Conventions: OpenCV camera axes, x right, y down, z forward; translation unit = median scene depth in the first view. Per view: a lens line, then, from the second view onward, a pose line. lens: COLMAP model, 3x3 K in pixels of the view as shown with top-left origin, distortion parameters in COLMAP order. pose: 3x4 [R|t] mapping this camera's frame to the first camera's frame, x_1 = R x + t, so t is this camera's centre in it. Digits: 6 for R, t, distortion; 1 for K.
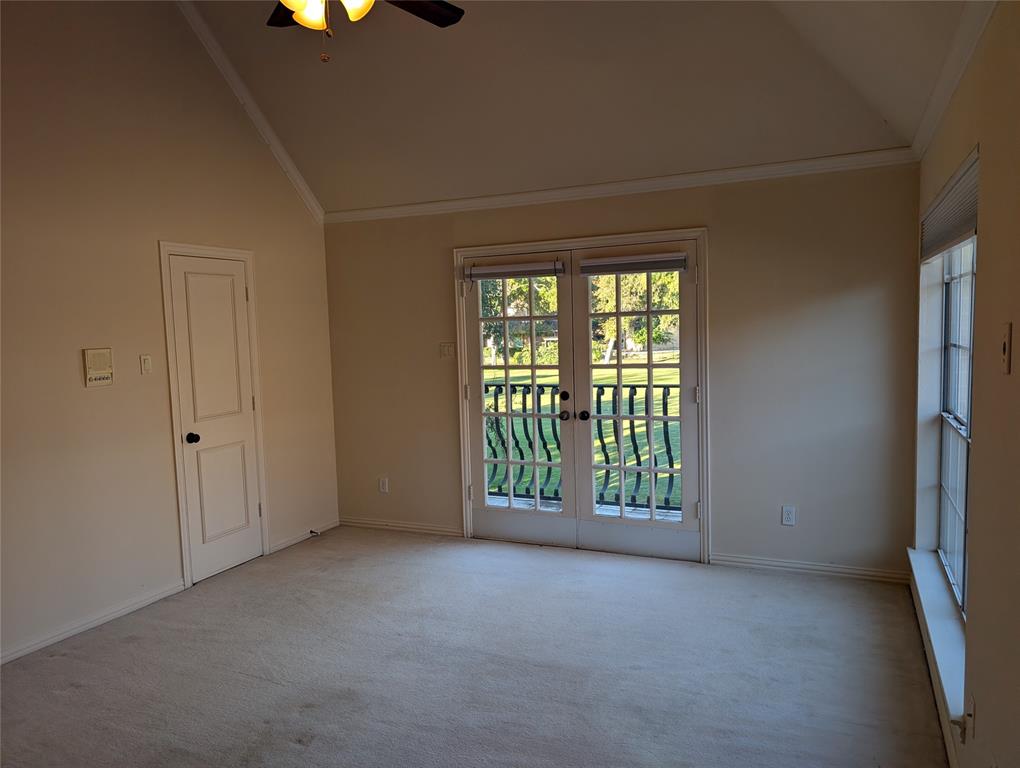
lens RADIAL K [[737.0, 0, 510.7], [0, 737.0, 383.6], [0, 0, 1]] dist [0.030213, -0.029678]
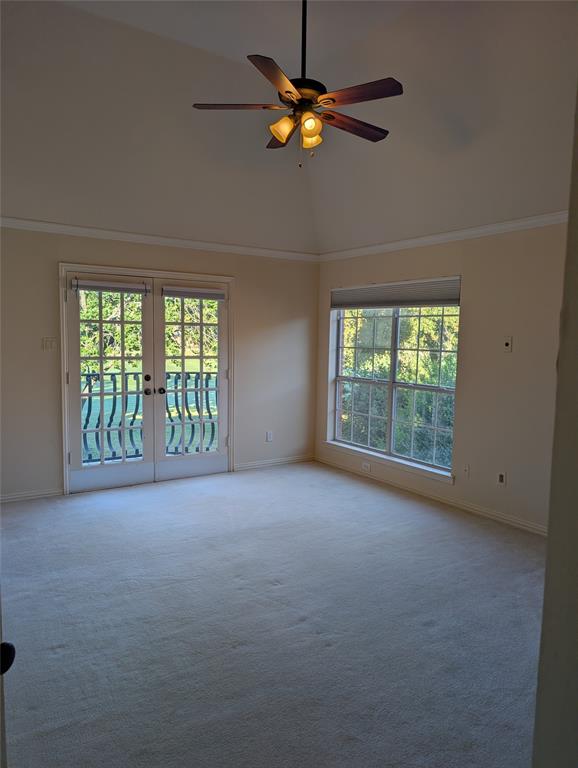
lens RADIAL K [[562.2, 0, 291.9], [0, 562.2, 386.3], [0, 0, 1]] dist [0.010395, -0.007240]
pose [[0.509570, -0.037710, 0.859602, -0.742193], [0.030159, 0.999208, 0.025956, 0.012829], [-0.859900, 0.012698, 0.510304, 0.194558]]
